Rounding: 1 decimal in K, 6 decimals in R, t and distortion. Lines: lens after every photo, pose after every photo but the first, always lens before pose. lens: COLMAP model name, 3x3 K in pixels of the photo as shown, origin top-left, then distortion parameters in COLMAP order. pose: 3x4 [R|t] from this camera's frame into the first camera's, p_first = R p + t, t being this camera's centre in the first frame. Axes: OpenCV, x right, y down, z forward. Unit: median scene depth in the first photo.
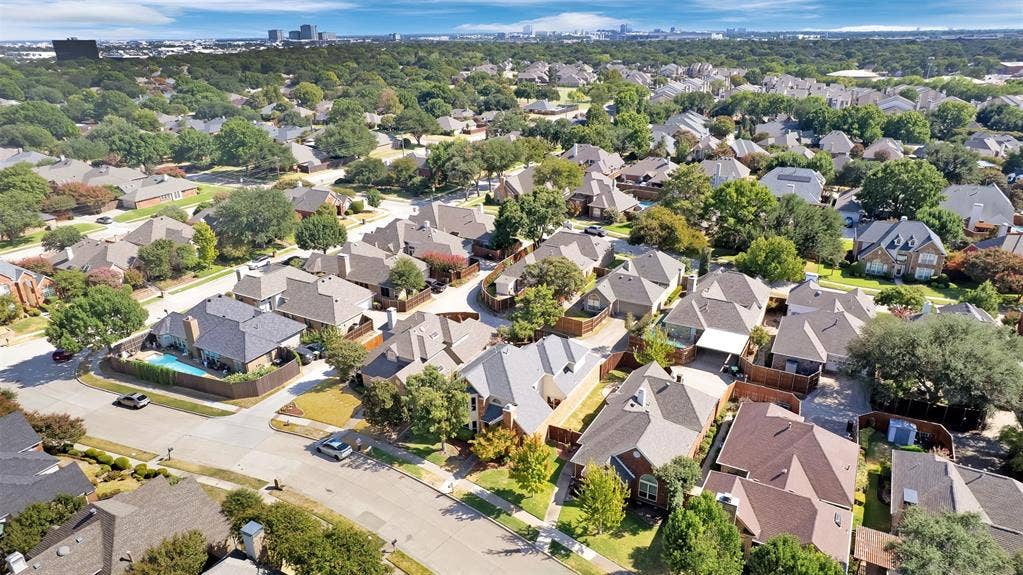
lens RADIAL K [[667.2, 0, 521.0], [0, 667.2, 283.6], [0, 0, 1]] dist [-0.074249, 0.071465]
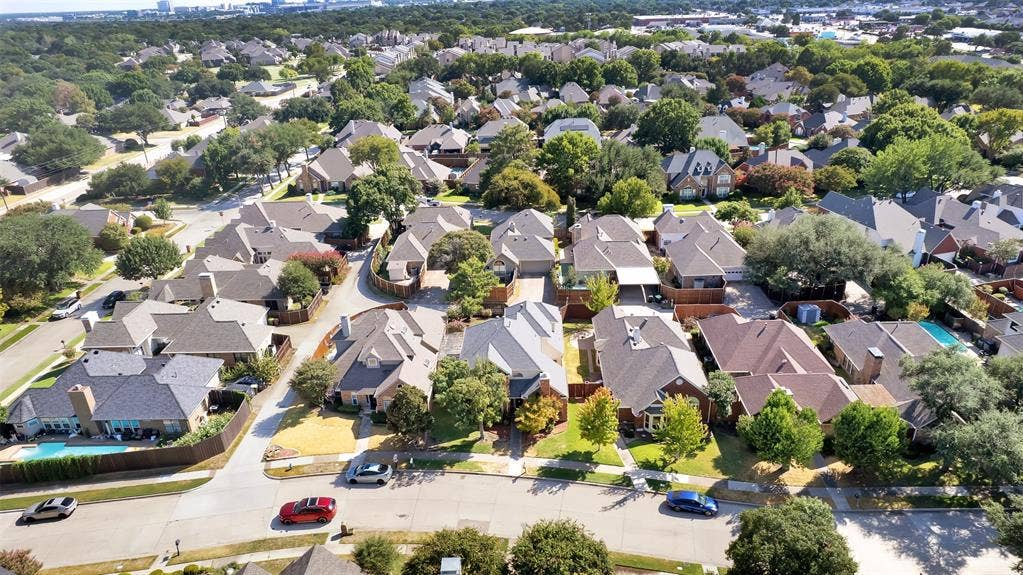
lens RADIAL K [[667.2, 0, 521.0], [0, 667.2, 283.6], [0, 0, 1]] dist [-0.074249, 0.071465]
pose [[0.884719, -0.209739, 0.416272, -0.321674], [0.192309, 0.977740, 0.083913, -0.030139], [-0.424606, 0.005814, 0.905360, 0.075204]]
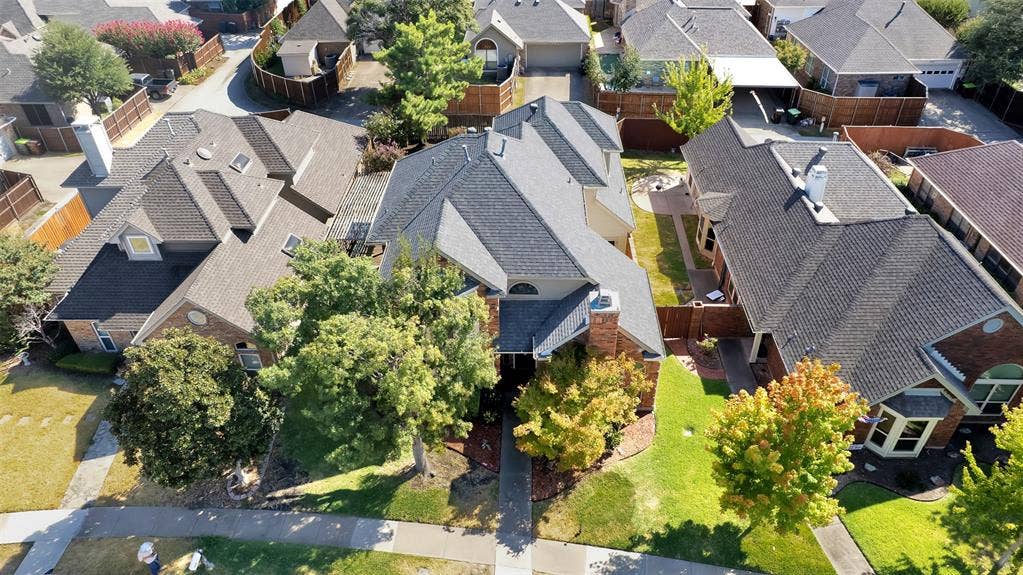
lens RADIAL K [[667.2, 0, 521.0], [0, 667.2, 283.6], [0, 0, 1]] dist [-0.074249, 0.071465]
pose [[0.886497, -0.282367, 0.366594, -0.129420], [0.173387, 0.937214, 0.302600, 0.050061], [-0.429022, -0.204691, 0.879796, 0.528926]]
